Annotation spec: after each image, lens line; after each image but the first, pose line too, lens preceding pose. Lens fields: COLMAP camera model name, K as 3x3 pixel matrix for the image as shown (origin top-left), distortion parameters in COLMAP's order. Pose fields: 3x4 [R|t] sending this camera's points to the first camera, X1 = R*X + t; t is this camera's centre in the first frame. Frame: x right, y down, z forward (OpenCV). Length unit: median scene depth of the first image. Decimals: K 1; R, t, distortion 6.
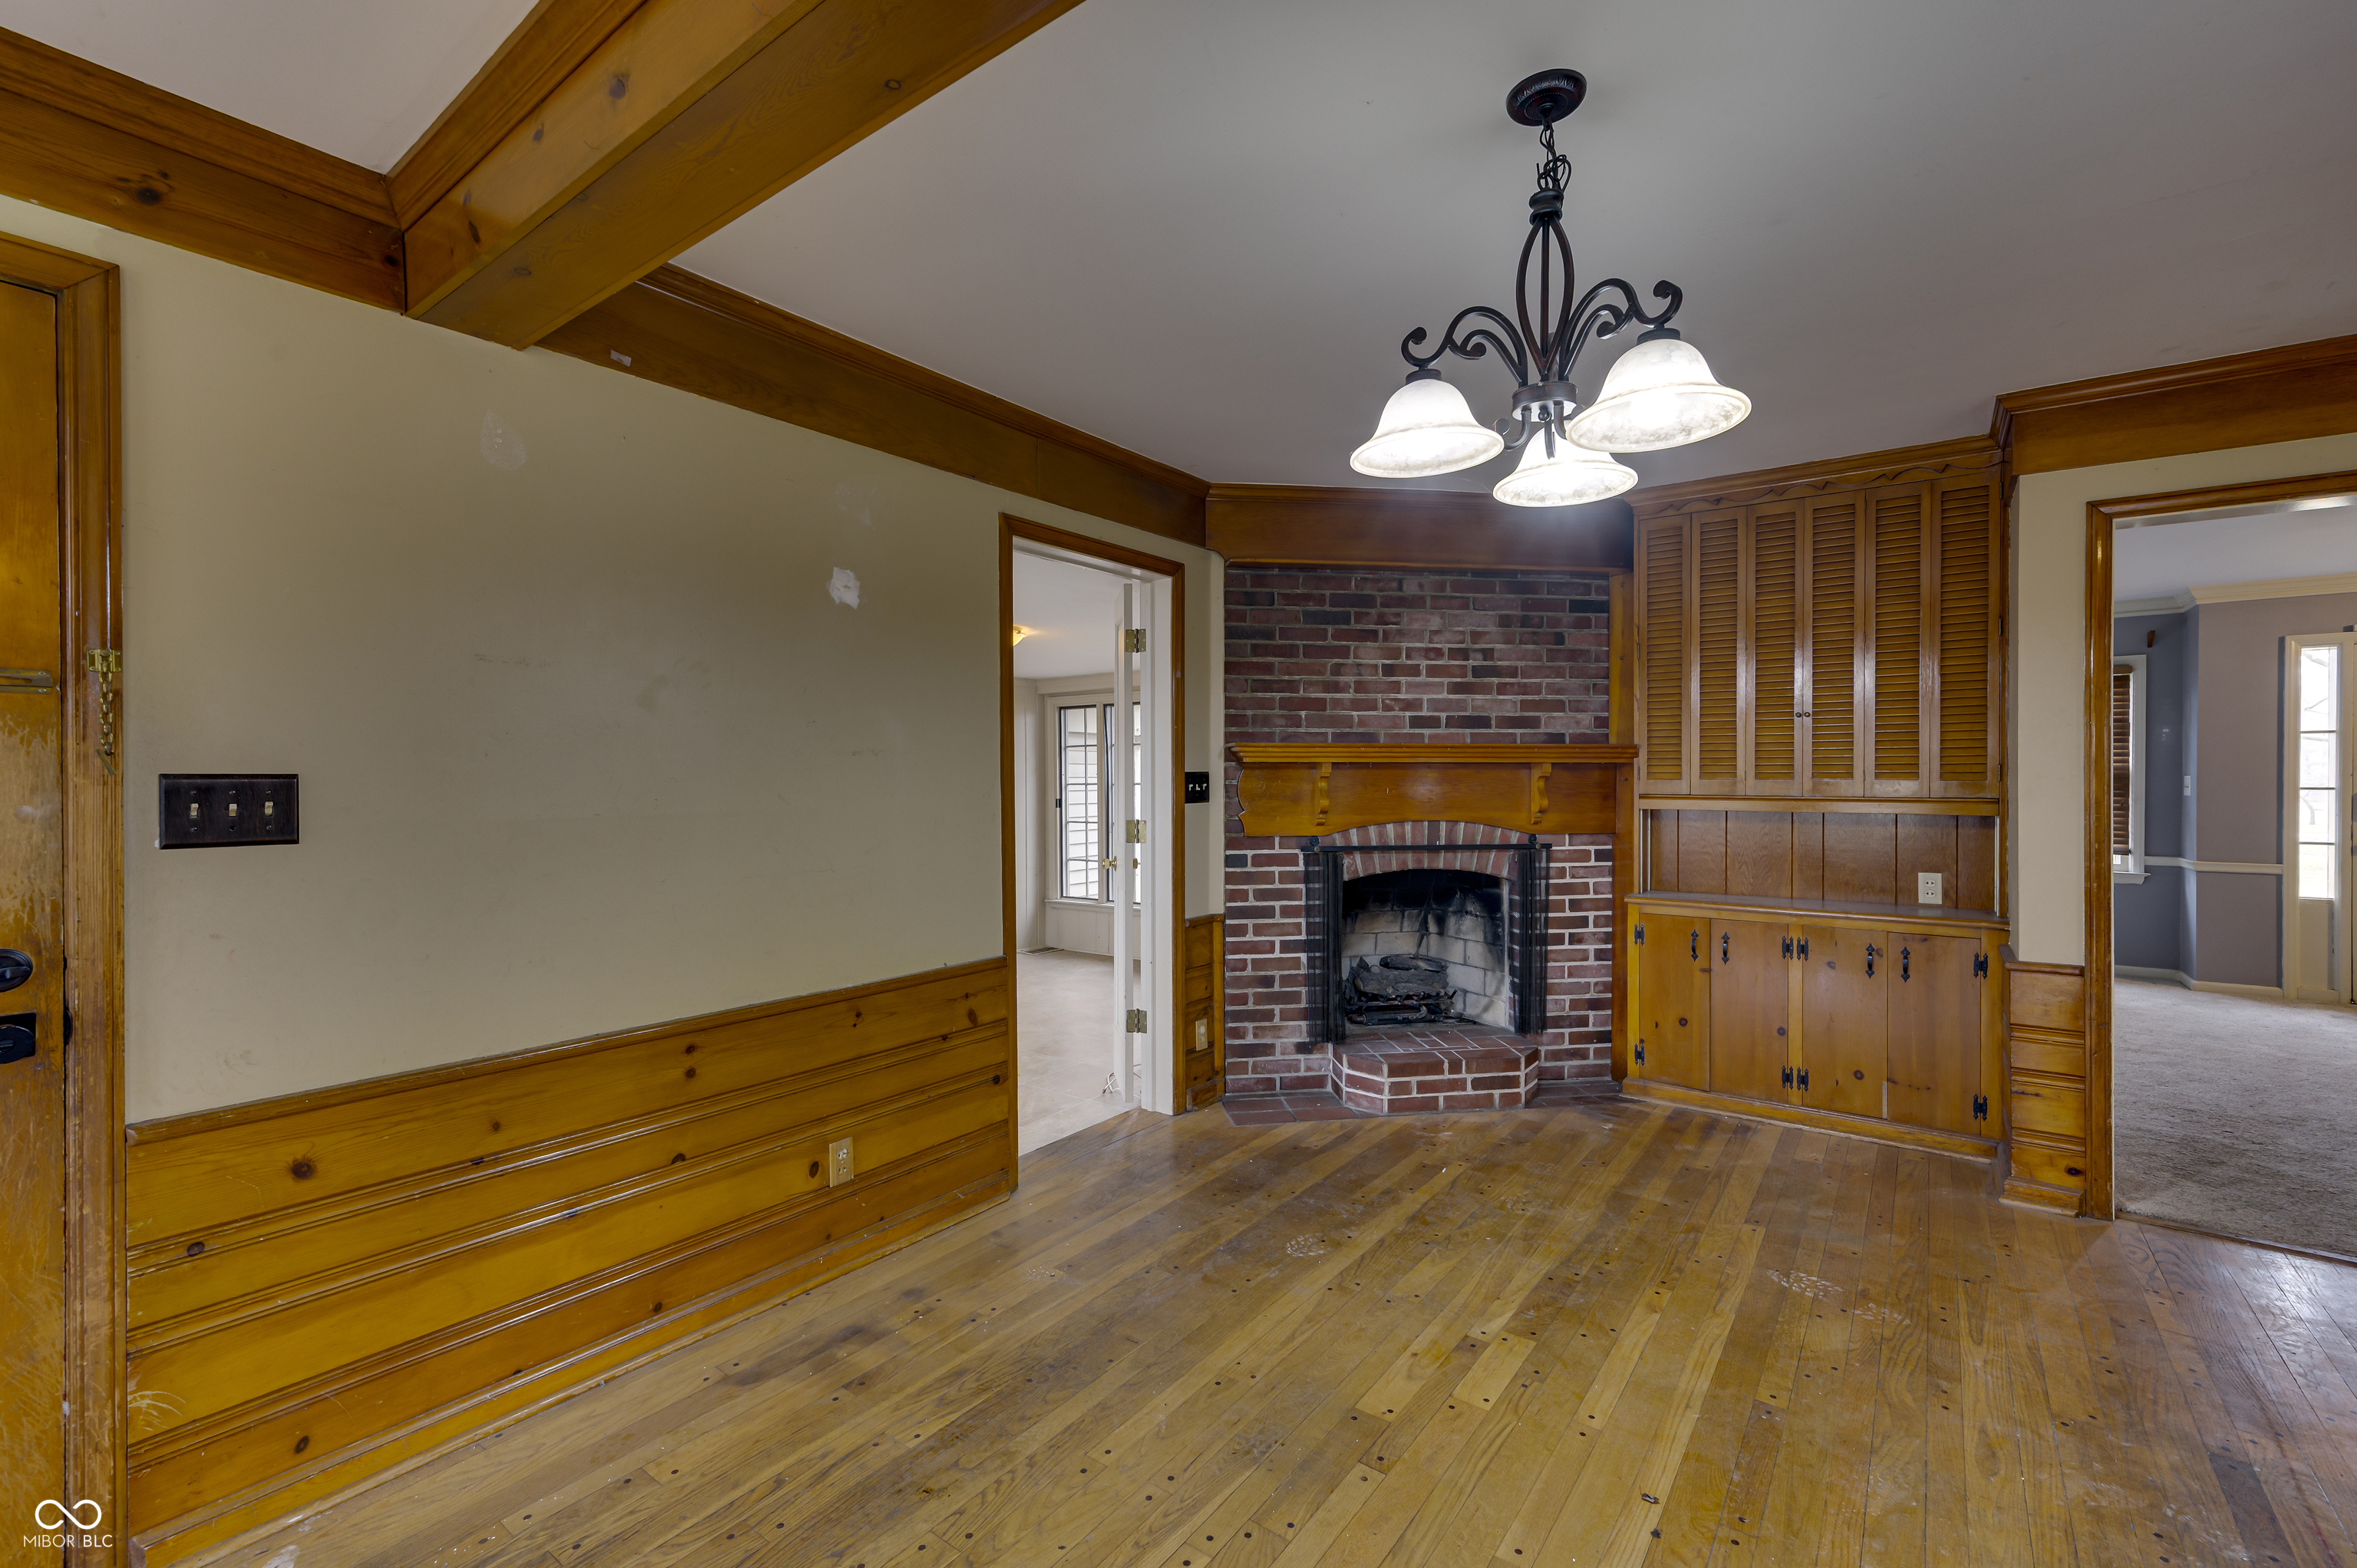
lens RADIAL K [[993.0, 0, 1187.2], [0, 993.0, 784.8], [0, 0, 1]] dist [0.005665, 0.001066]
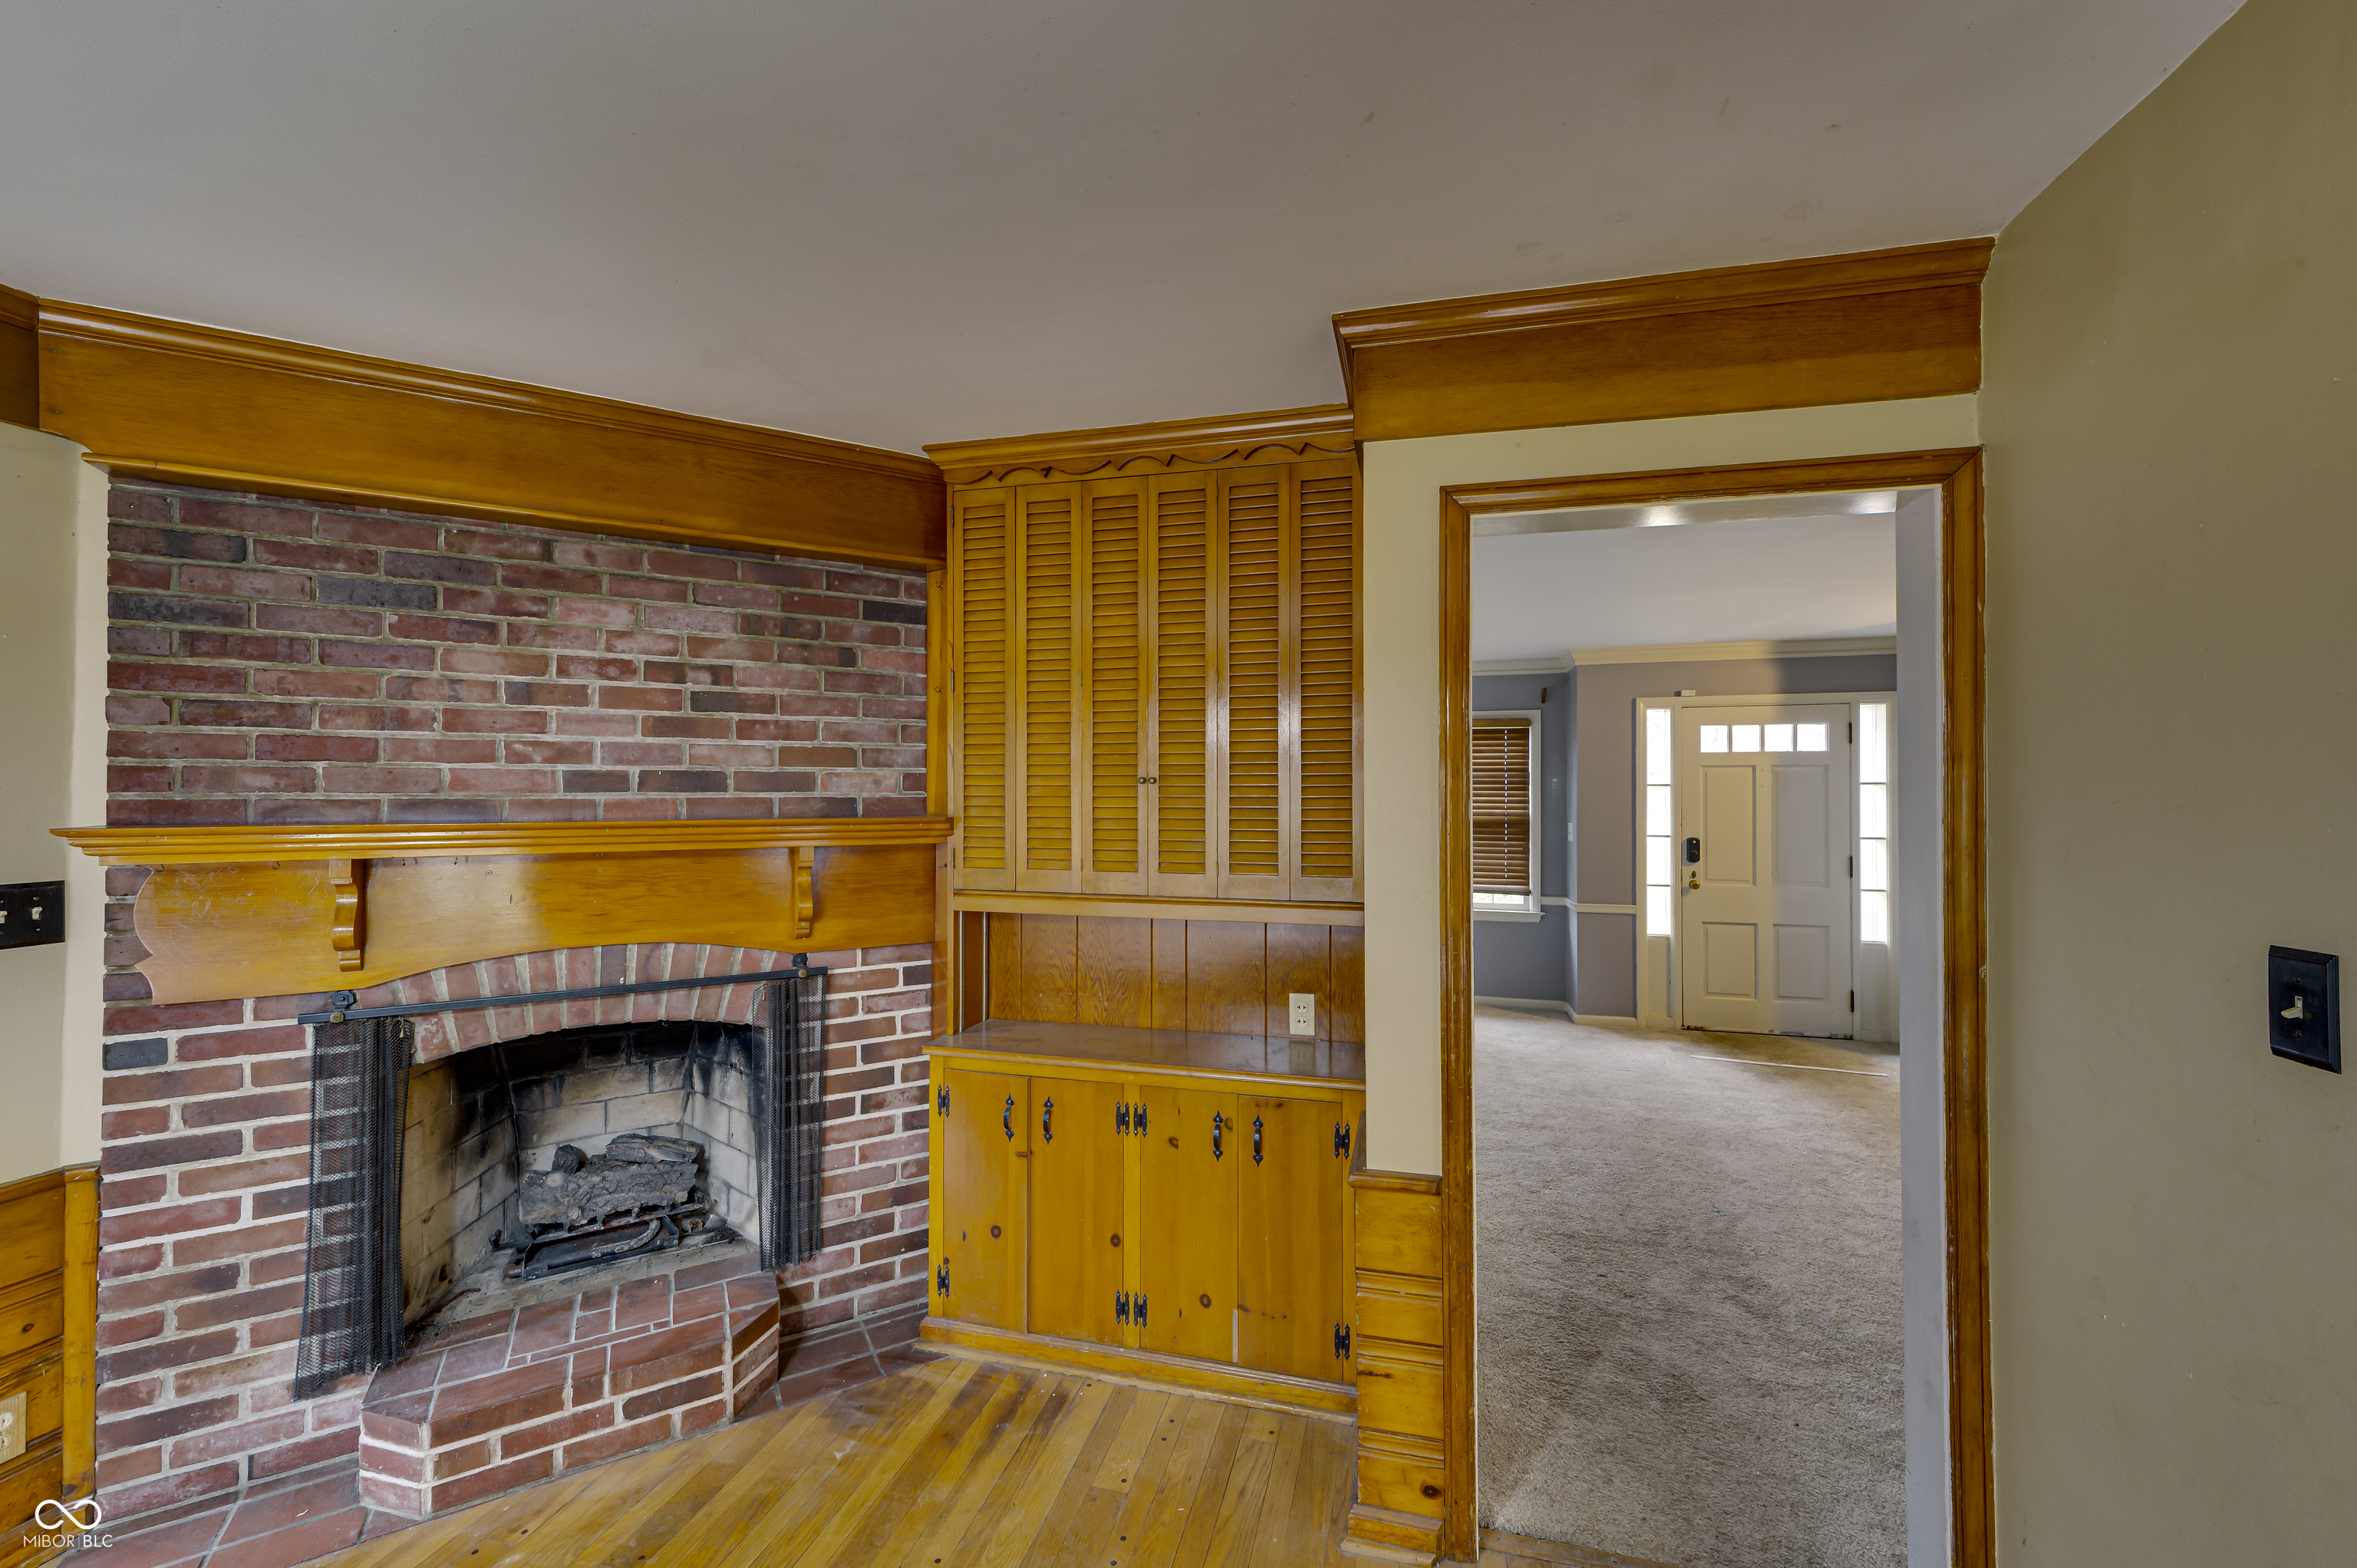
lens RADIAL K [[926.4, 0, 1178.2], [0, 926.4, 790.0], [0, 0, 1]] dist [0.006653, -0.000095]
pose [[0.928288, 0.002979, 0.371851, 0.380362], [0.001815, 0.999920, -0.012541, -0.053605], [-0.371858, 0.012316, 0.928208, 0.367620]]
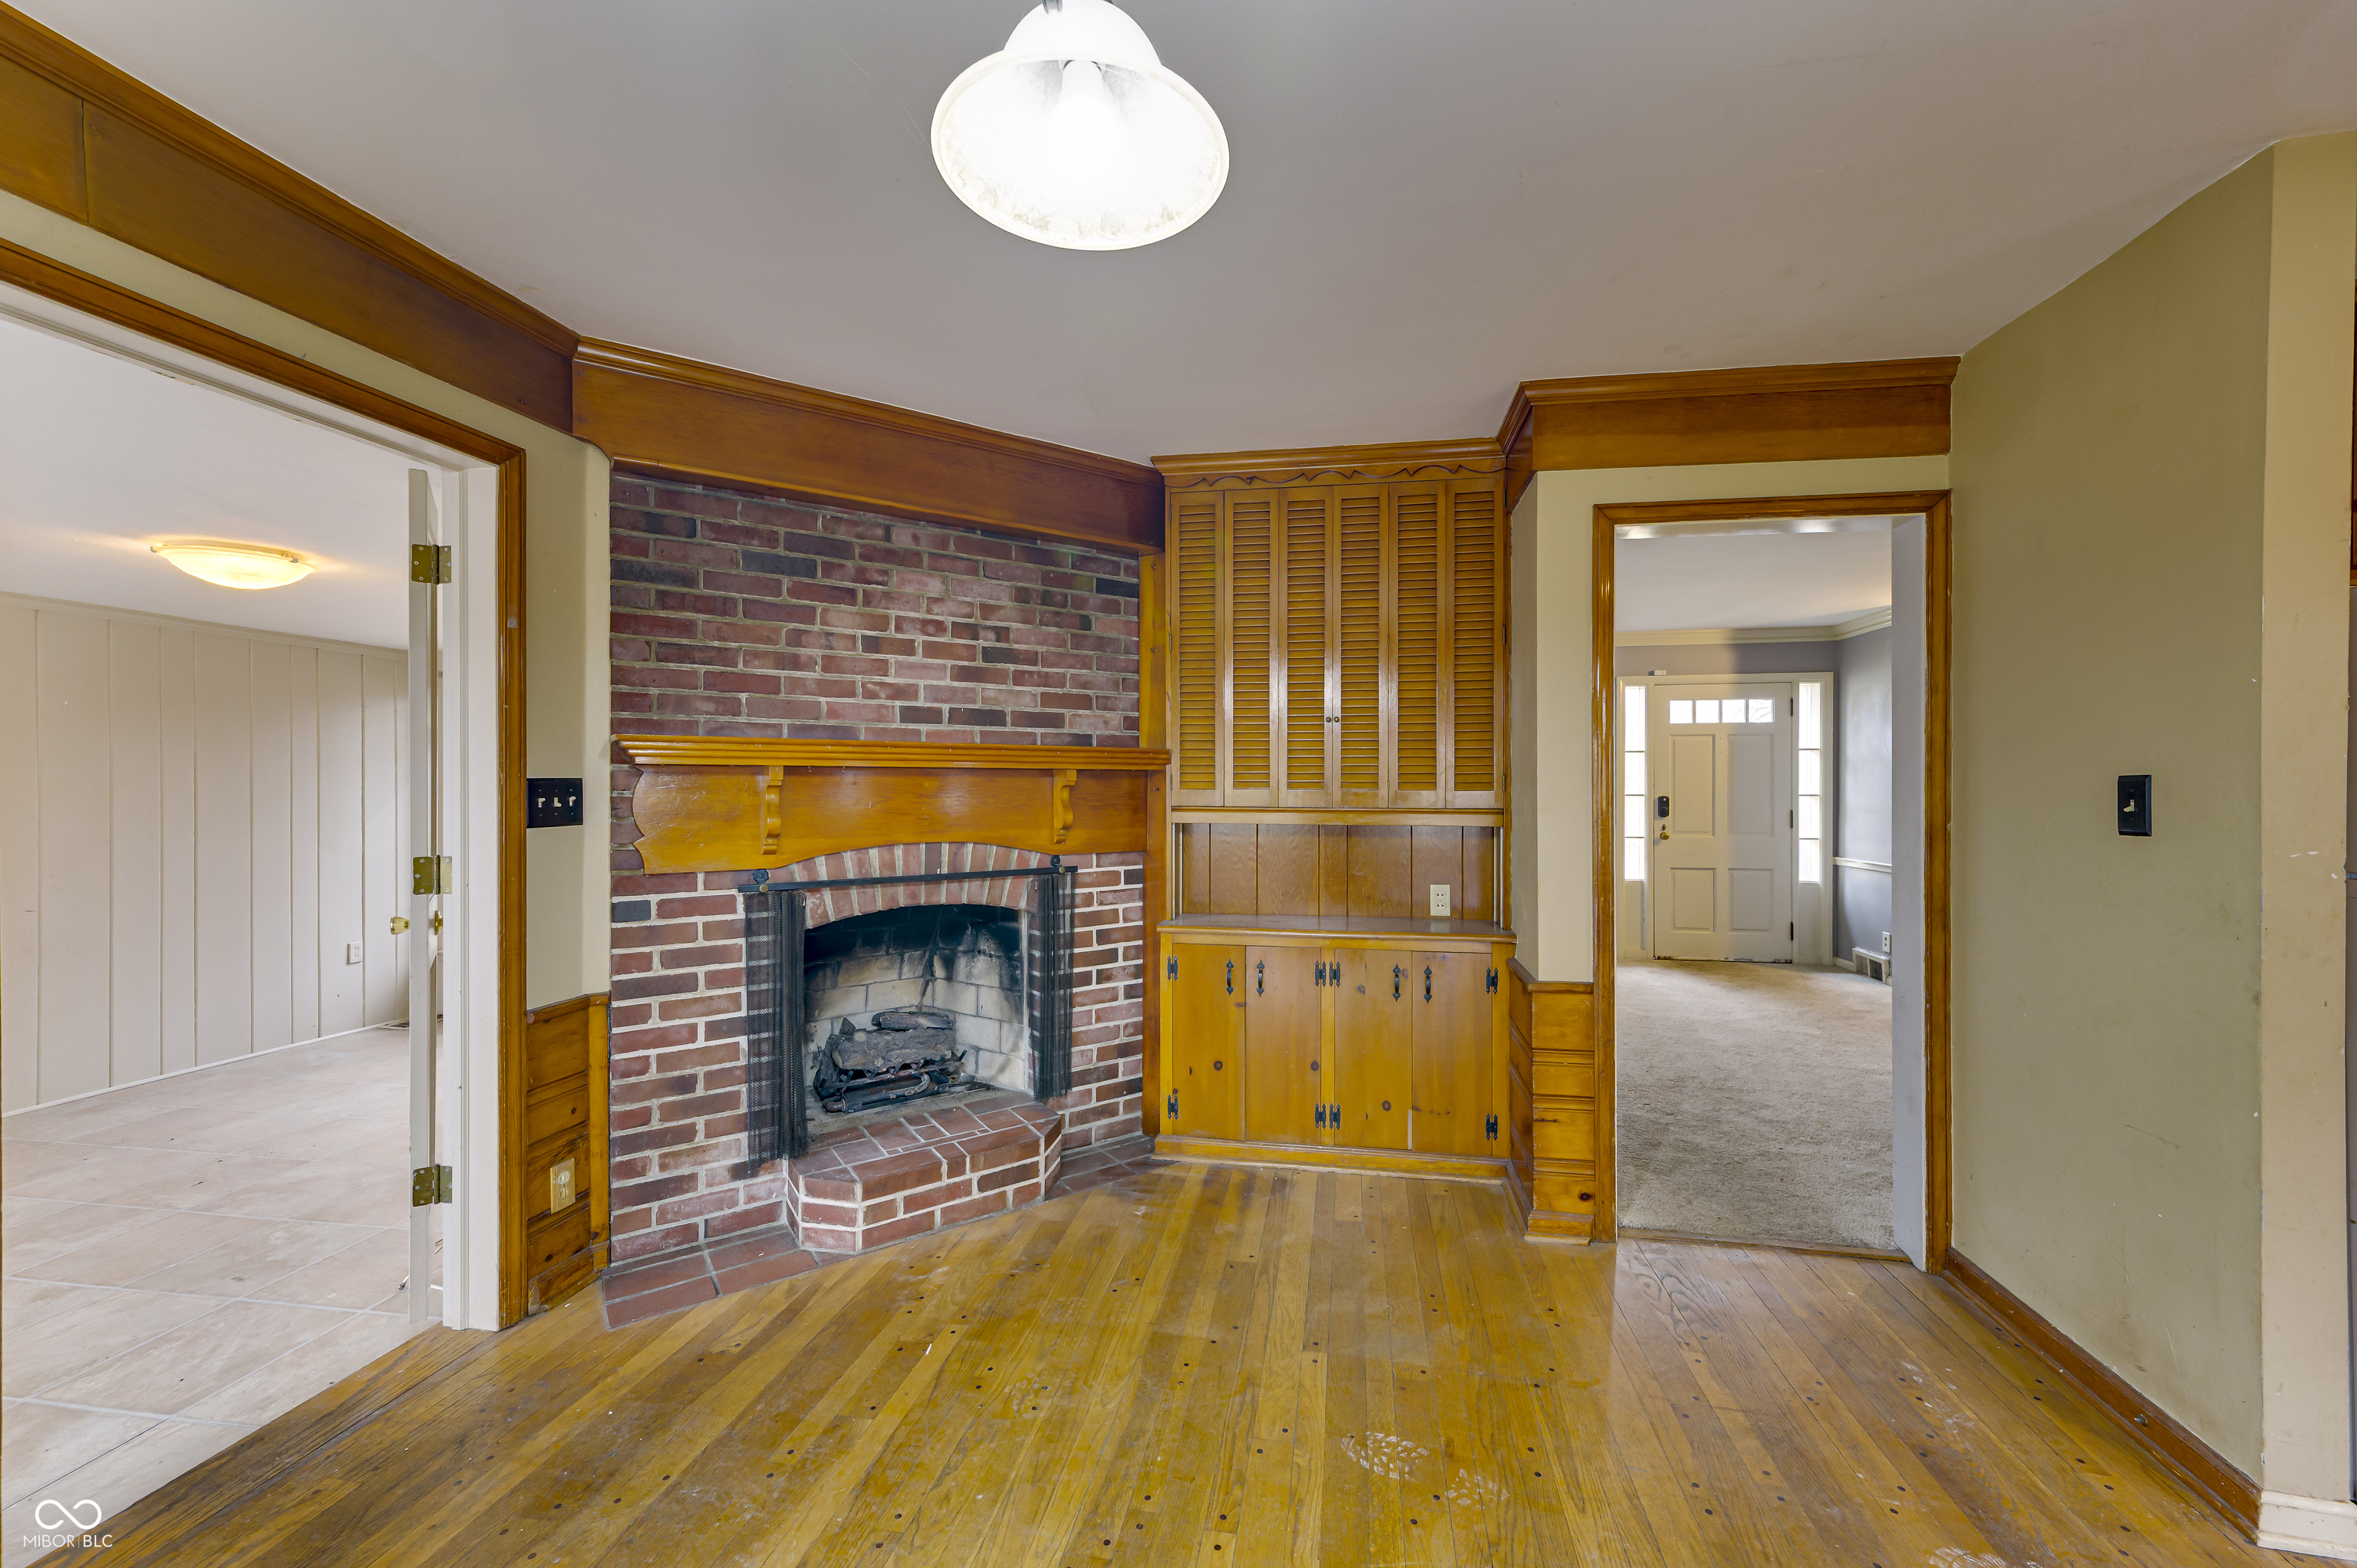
lens RADIAL K [[926.4, 0, 1189.3], [0, 926.4, 788.0], [0, 0, 1]] dist [0.006653, -0.000095]
pose [[0.893423, -0.000100, 0.449217, 0.108343], [0.001844, 0.999992, -0.003445, -0.003943], [-0.449214, 0.003907, 0.893416, 0.280255]]
